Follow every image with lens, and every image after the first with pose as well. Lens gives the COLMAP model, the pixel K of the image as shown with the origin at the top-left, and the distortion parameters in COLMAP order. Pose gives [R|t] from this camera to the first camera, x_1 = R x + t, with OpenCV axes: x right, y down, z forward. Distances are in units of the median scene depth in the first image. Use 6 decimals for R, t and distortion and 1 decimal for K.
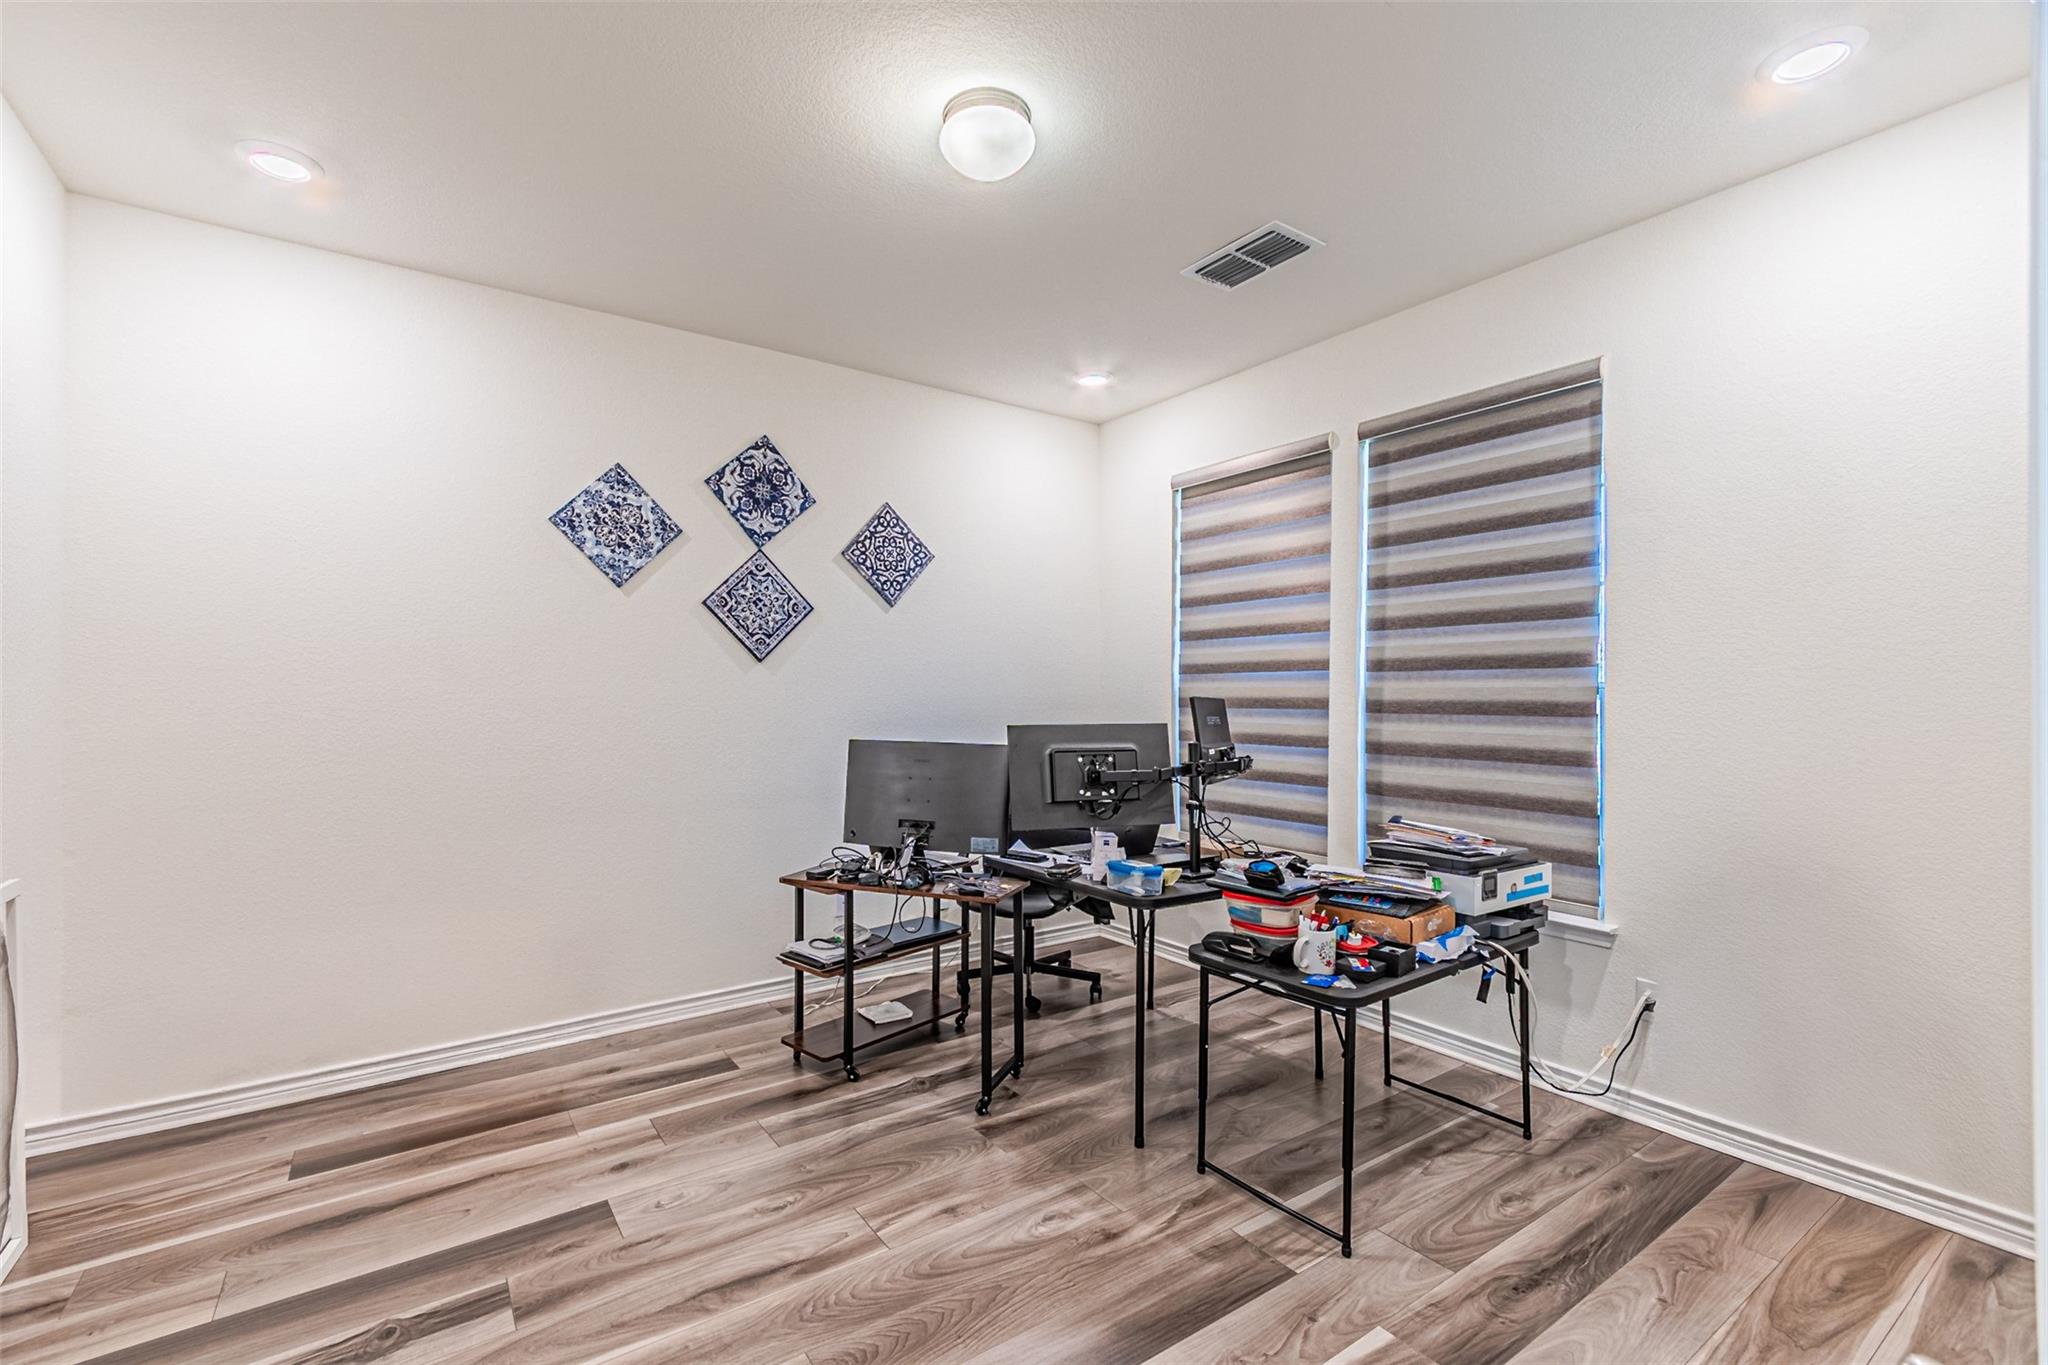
lens RADIAL K [[900.1, 0, 1003.8], [0, 900.1, 699.9], [0, 0, 1]] dist [0.002519, 0.000019]
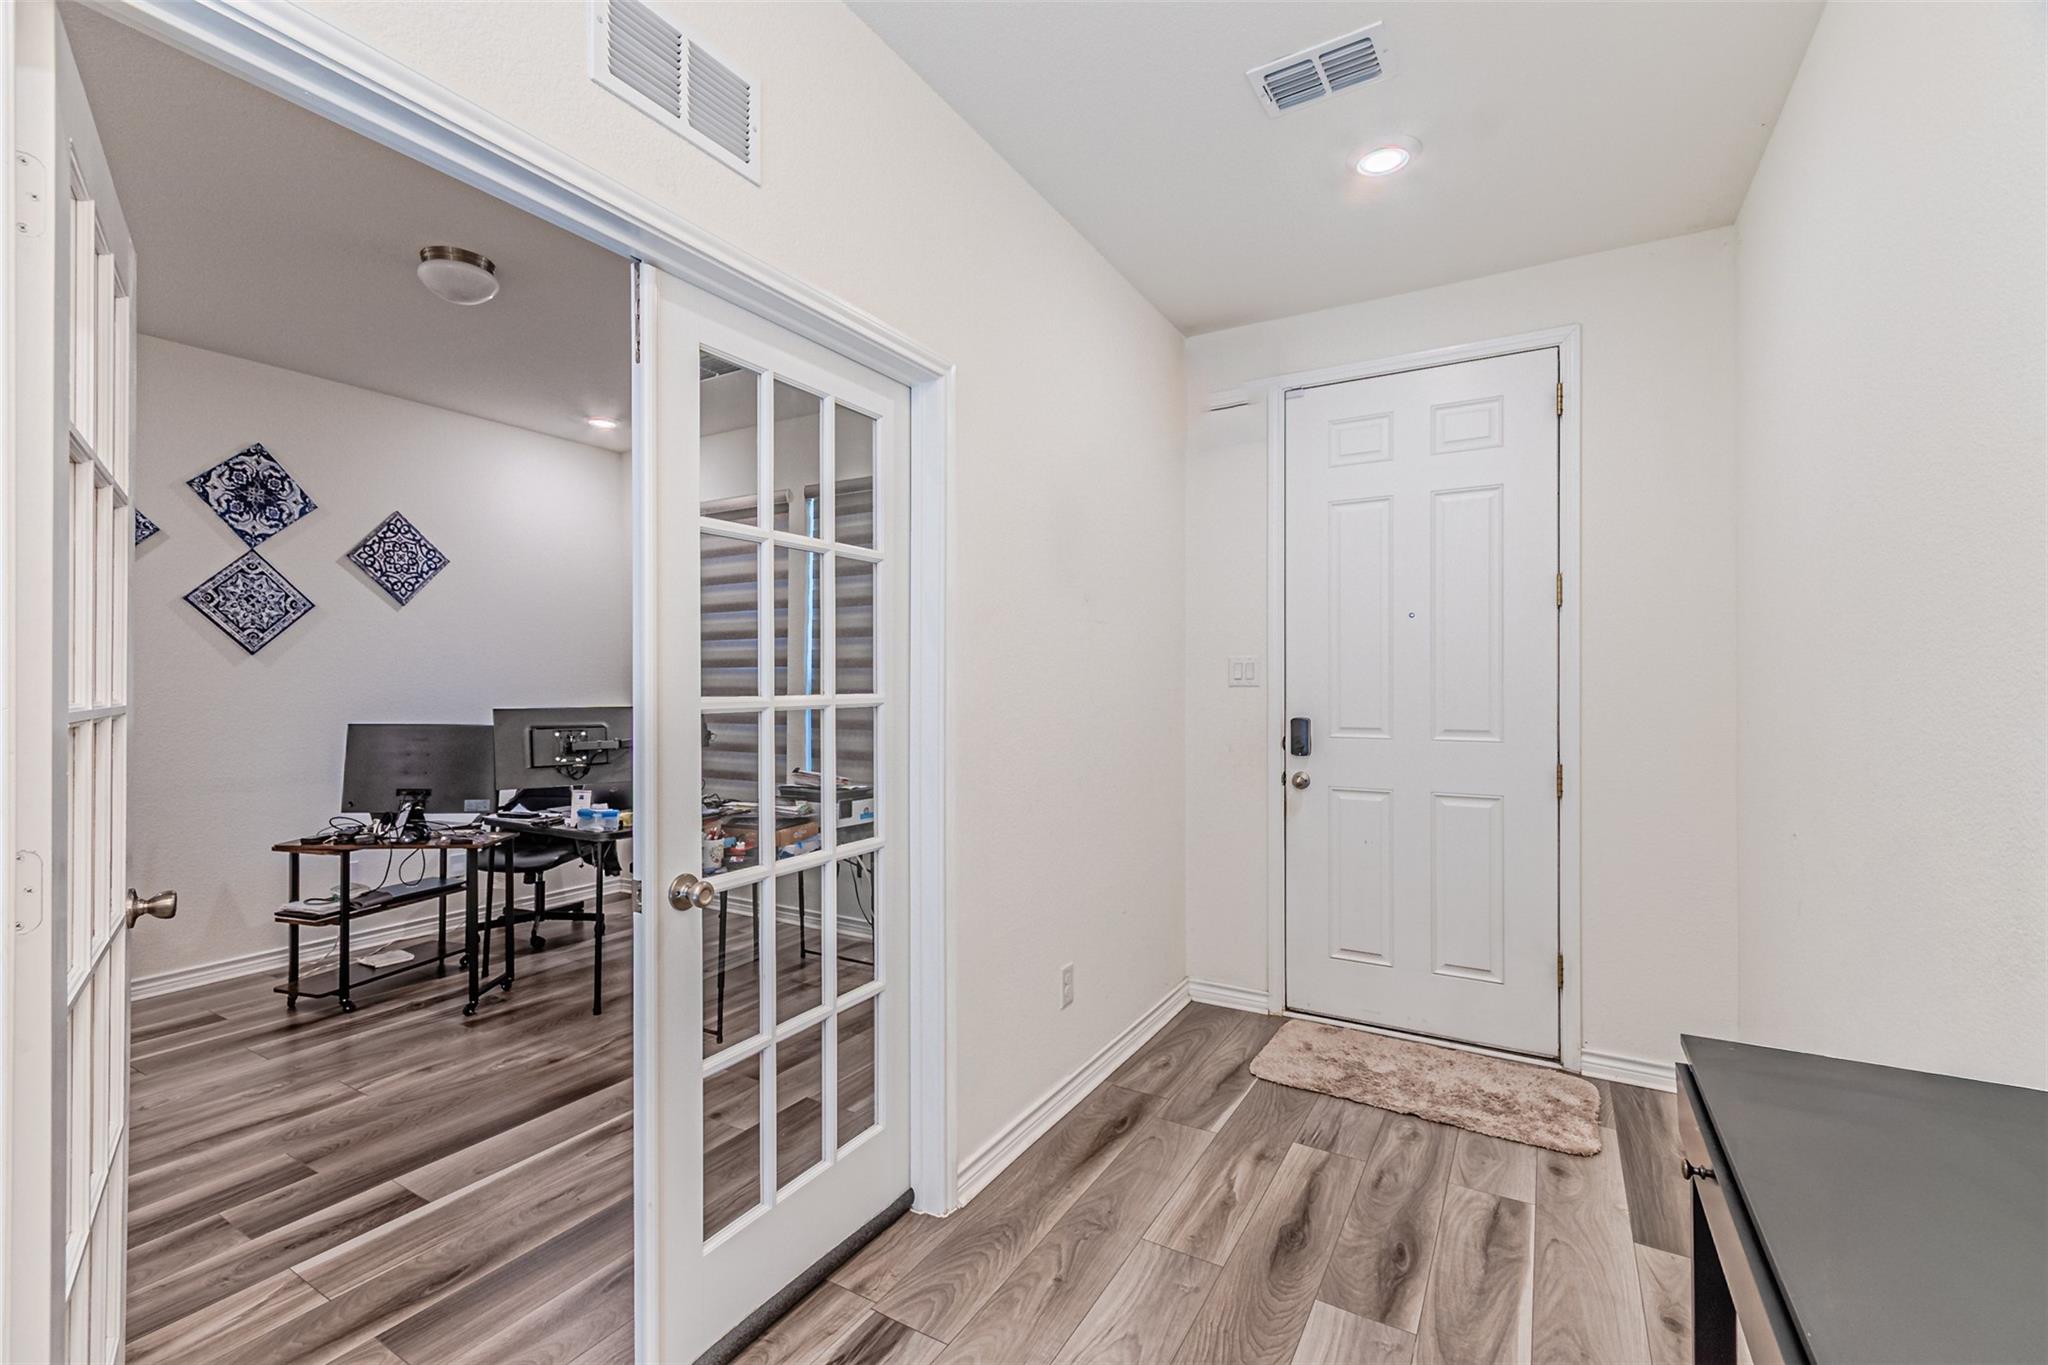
lens RADIAL K [[892.6, 0, 998.5], [0, 892.6, 683.6], [0, 0, 1]] dist [0.009461, -0.005802]
pose [[0.911480, -0.000798, 0.411343, 0.105542], [0.003171, 0.999982, -0.005088, 0.000561], [-0.411331, 0.005942, 0.911467, -0.355865]]
